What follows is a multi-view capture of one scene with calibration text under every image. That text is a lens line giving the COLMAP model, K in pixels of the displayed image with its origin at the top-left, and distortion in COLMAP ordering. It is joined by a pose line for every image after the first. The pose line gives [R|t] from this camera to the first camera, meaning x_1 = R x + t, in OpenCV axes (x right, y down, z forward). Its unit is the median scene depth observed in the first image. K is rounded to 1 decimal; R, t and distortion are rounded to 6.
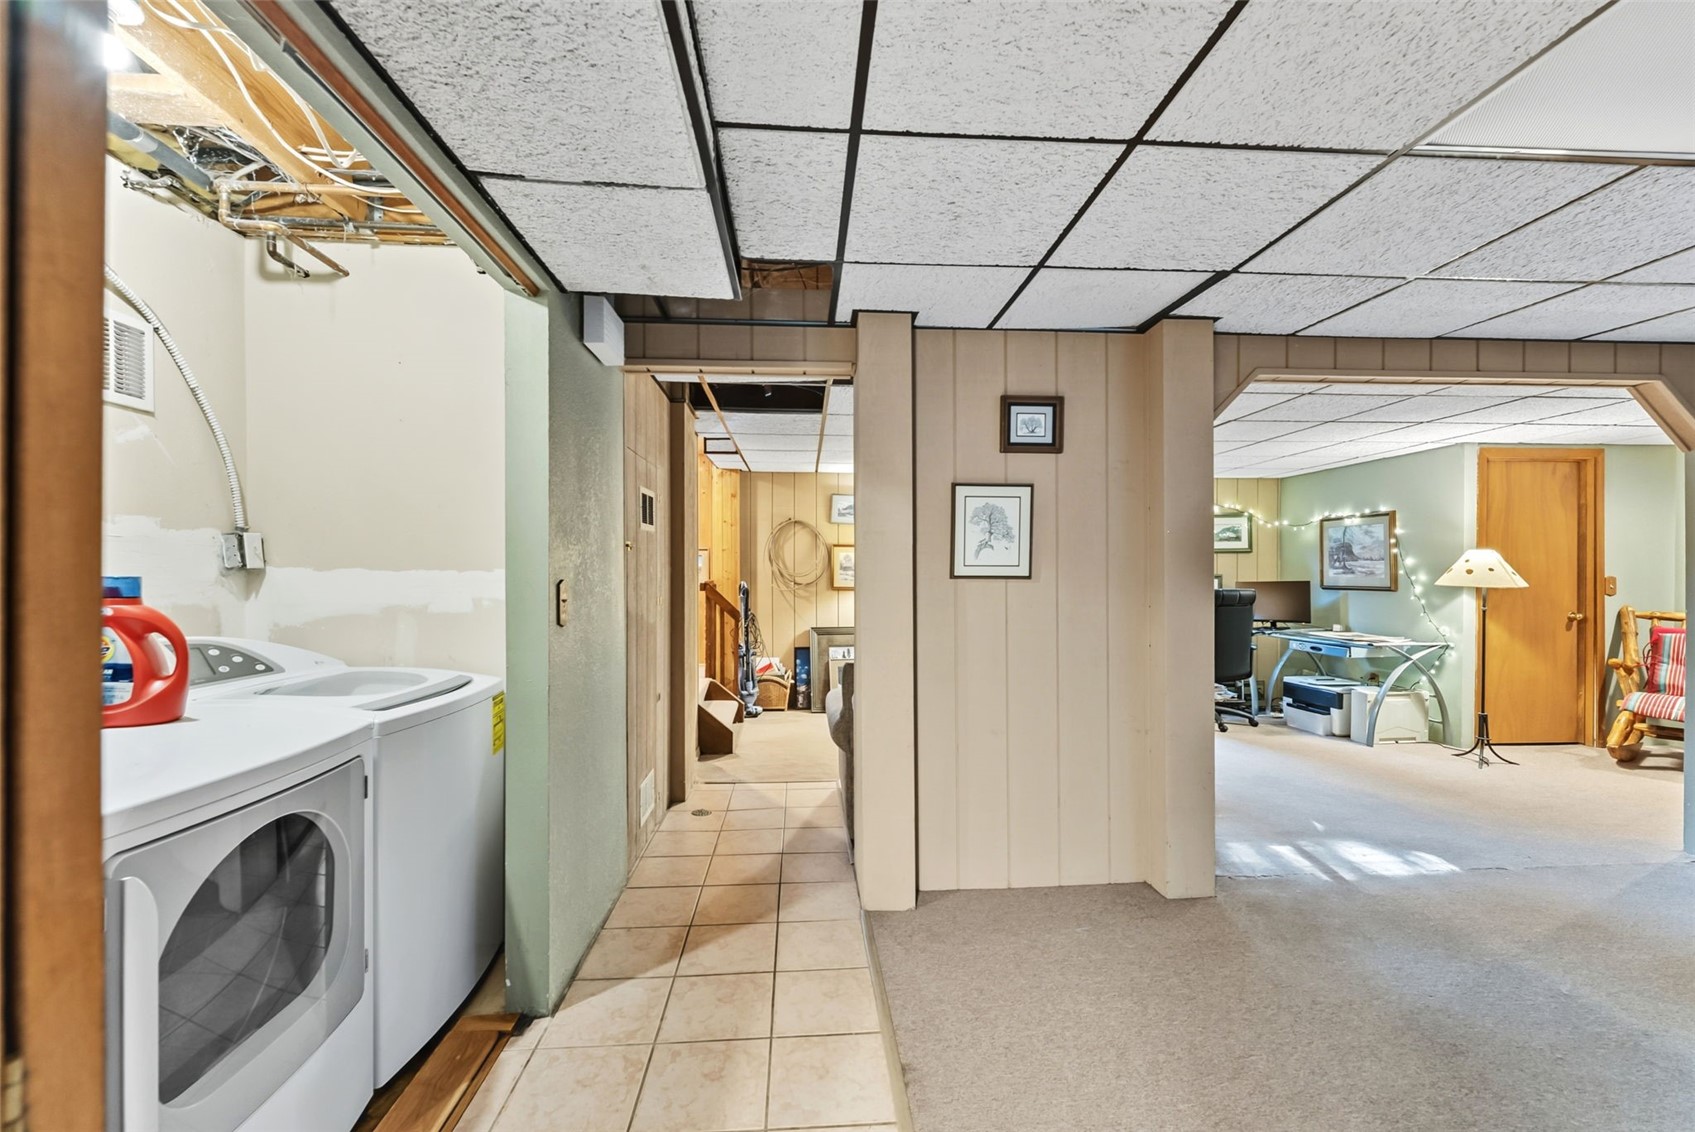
lens RADIAL K [[698.1, 0, 837.1], [0, 698.1, 583.7], [0, 0, 1]] dist [-0.001041, -0.000281]
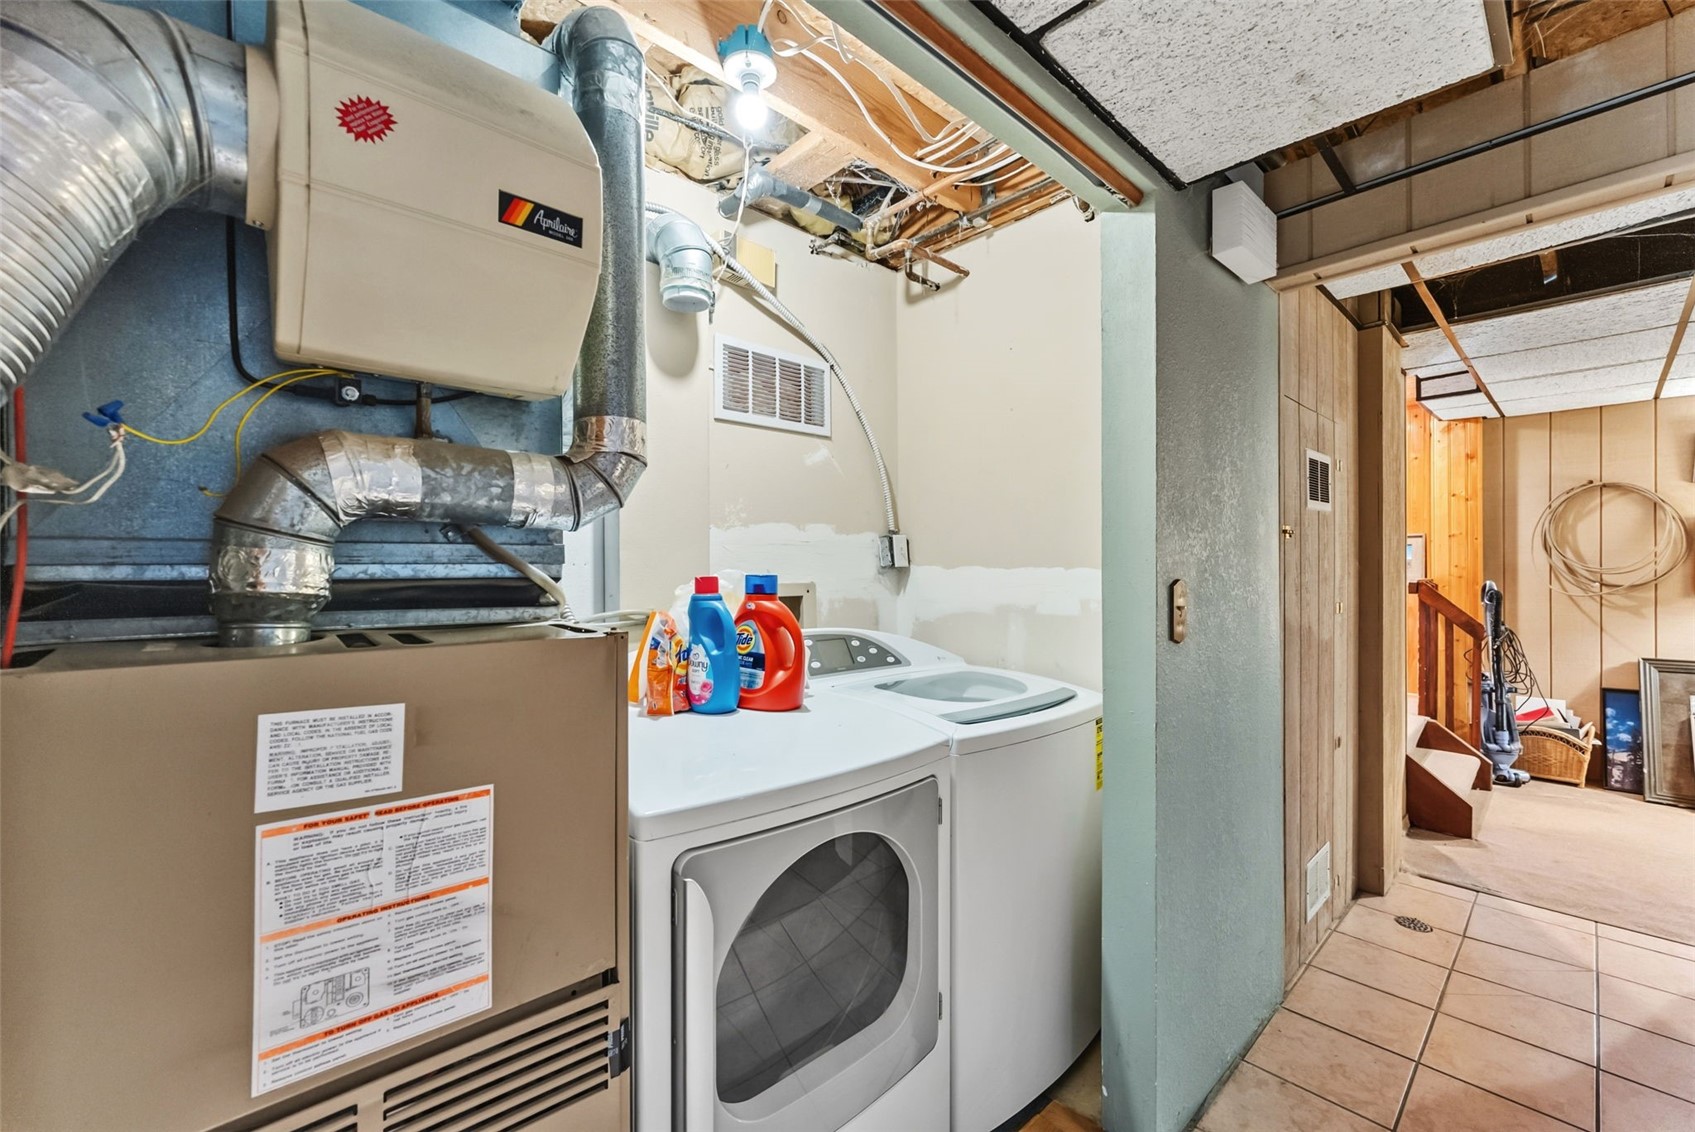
lens RADIAL K [[681.2, 0, 852.8], [0, 681.2, 571.4], [0, 0, 1]] dist [0.000246, 0.000105]
pose [[0.640053, -0.002017, -0.768328, -0.047367], [-0.007600, 0.999931, -0.008956, -0.004041], [0.768293, 0.011572, 0.639994, 0.217007]]
